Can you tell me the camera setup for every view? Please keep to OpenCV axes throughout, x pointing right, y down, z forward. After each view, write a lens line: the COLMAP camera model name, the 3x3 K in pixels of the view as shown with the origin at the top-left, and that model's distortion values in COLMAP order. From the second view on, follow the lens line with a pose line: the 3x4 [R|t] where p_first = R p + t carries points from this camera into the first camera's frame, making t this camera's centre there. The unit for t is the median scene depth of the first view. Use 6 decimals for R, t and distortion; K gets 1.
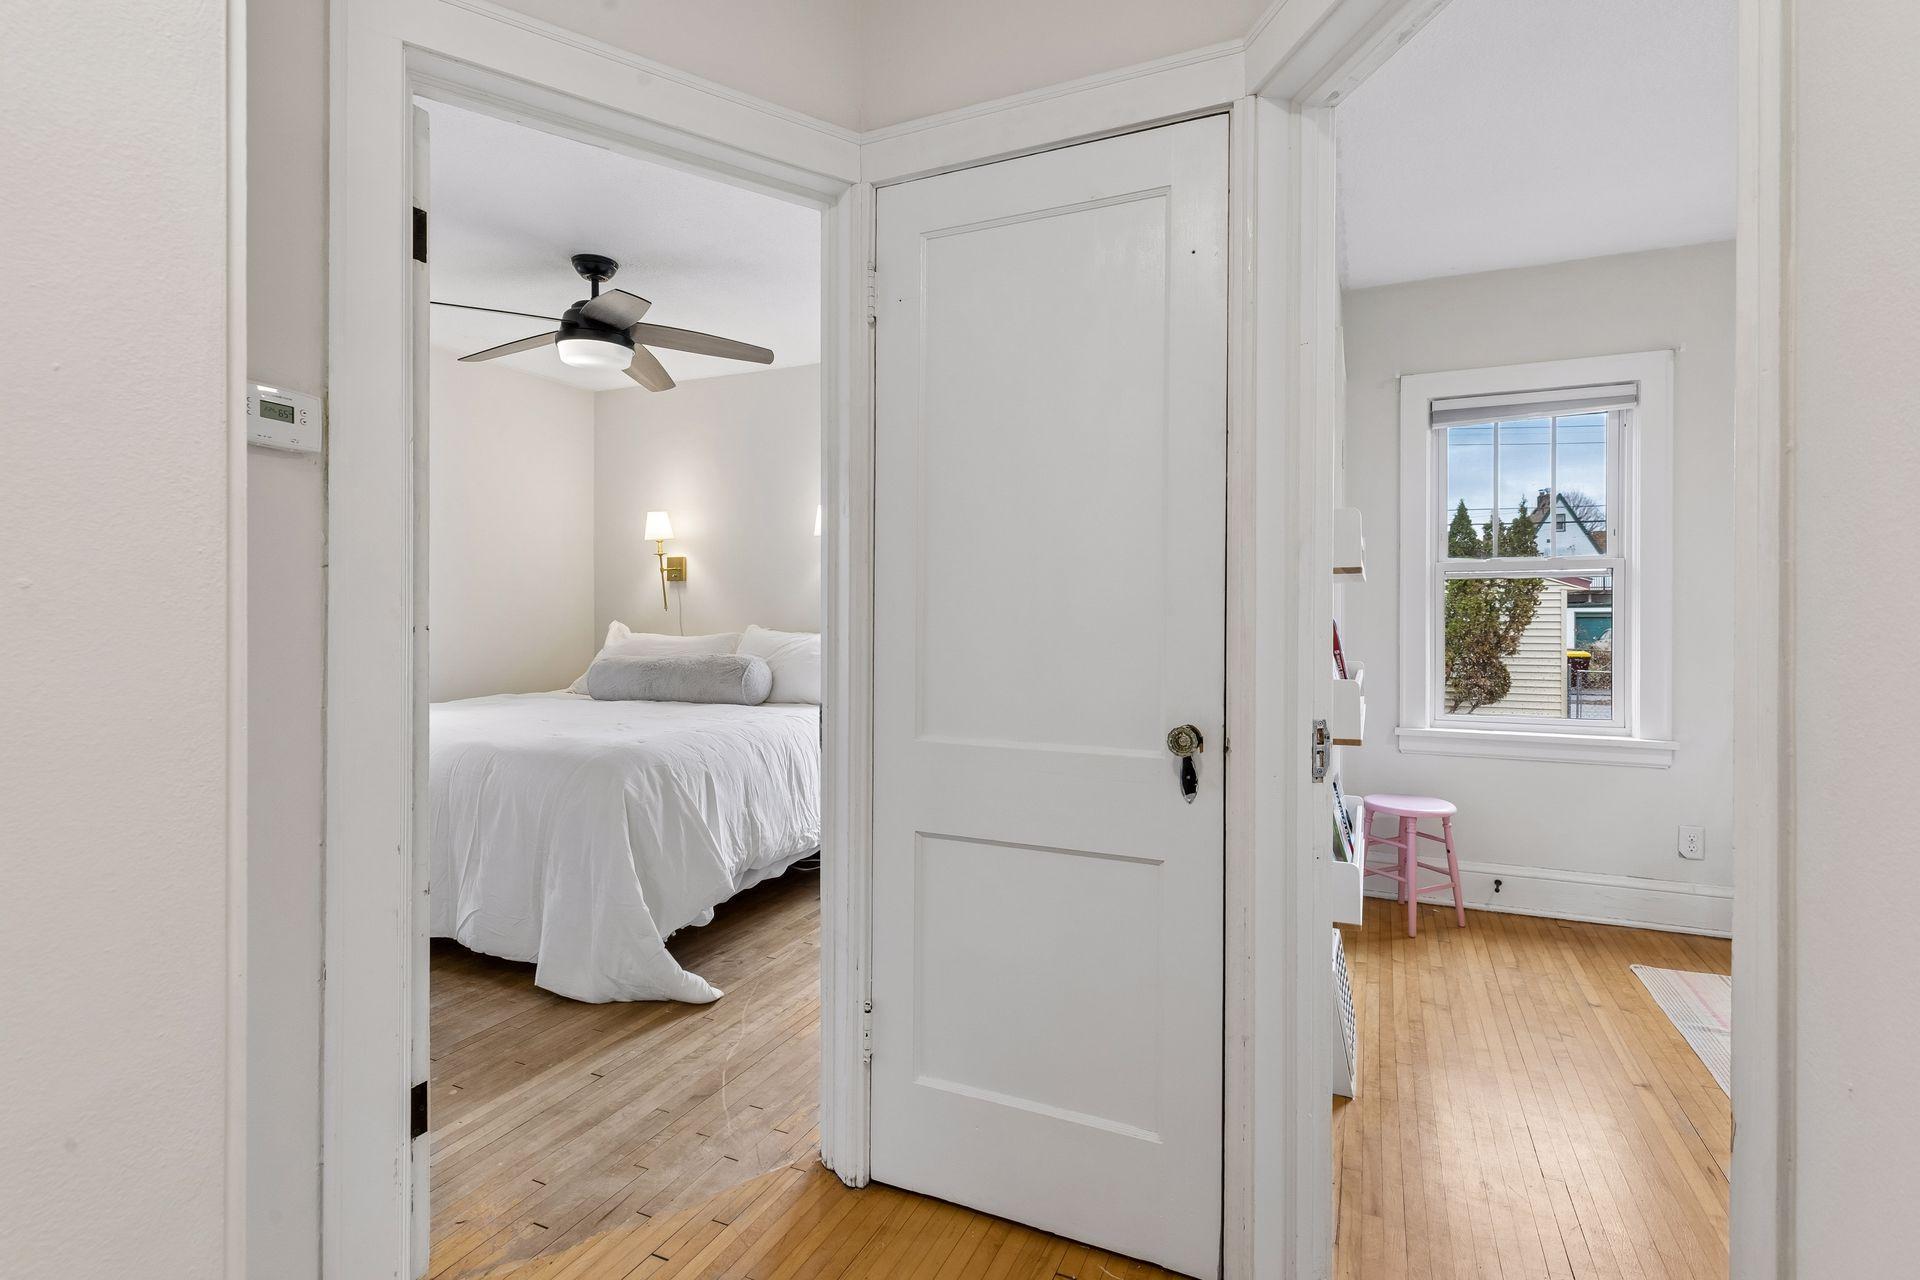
lens RADIAL K [[930.1, 0, 977.4], [0, 930.1, 617.0], [0, 0, 1]] dist [0.021233, -0.000237]
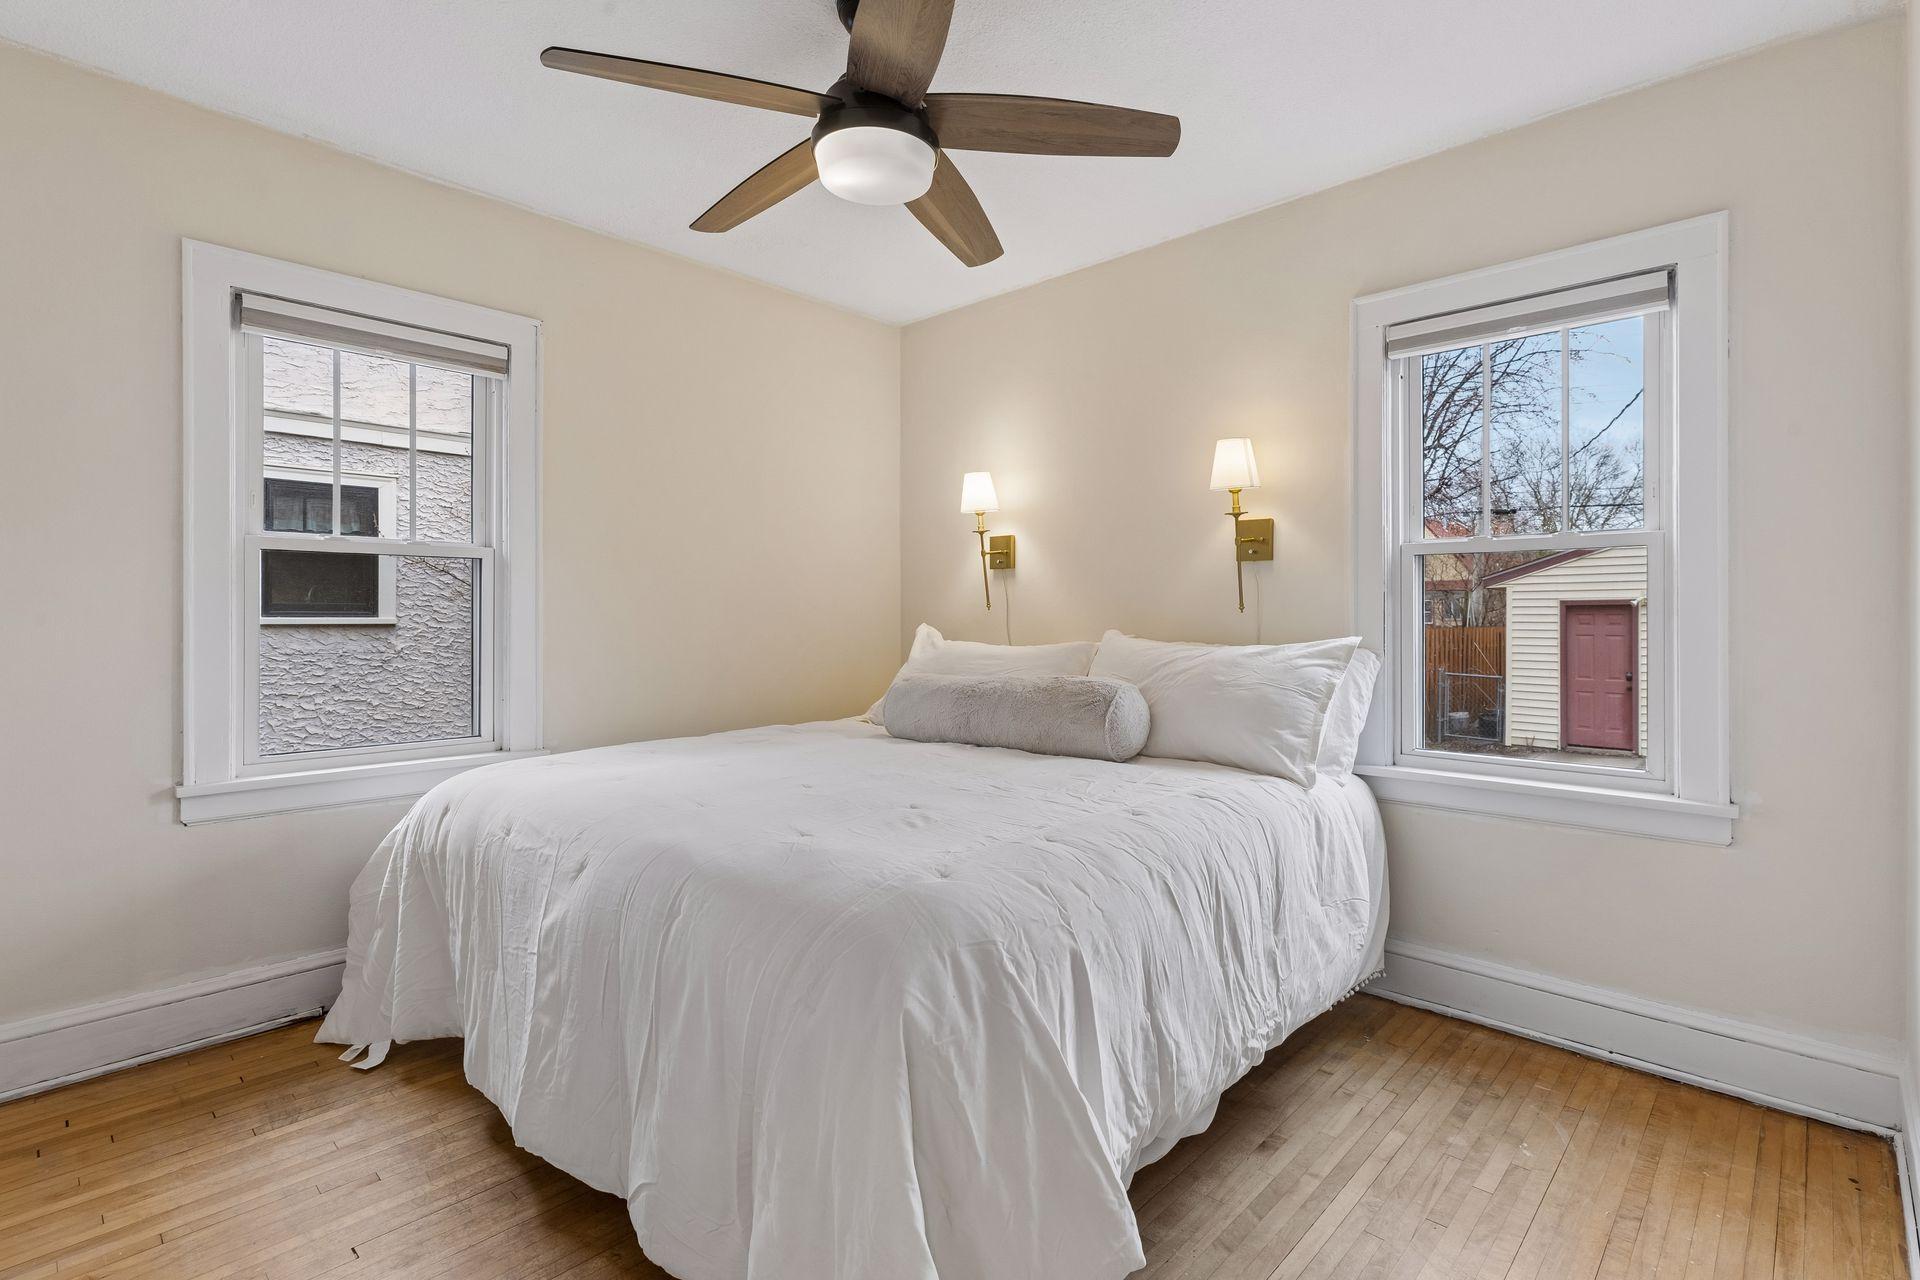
lens RADIAL K [[930.1, 0, 977.4], [0, 930.1, 617.0], [0, 0, 1]] dist [0.021233, -0.000237]
pose [[0.945071, -0.001120, -0.326864, -0.158249], [0.000969, 0.999999, -0.000624, -0.001037], [0.326864, 0.000273, 0.945071, 0.468467]]
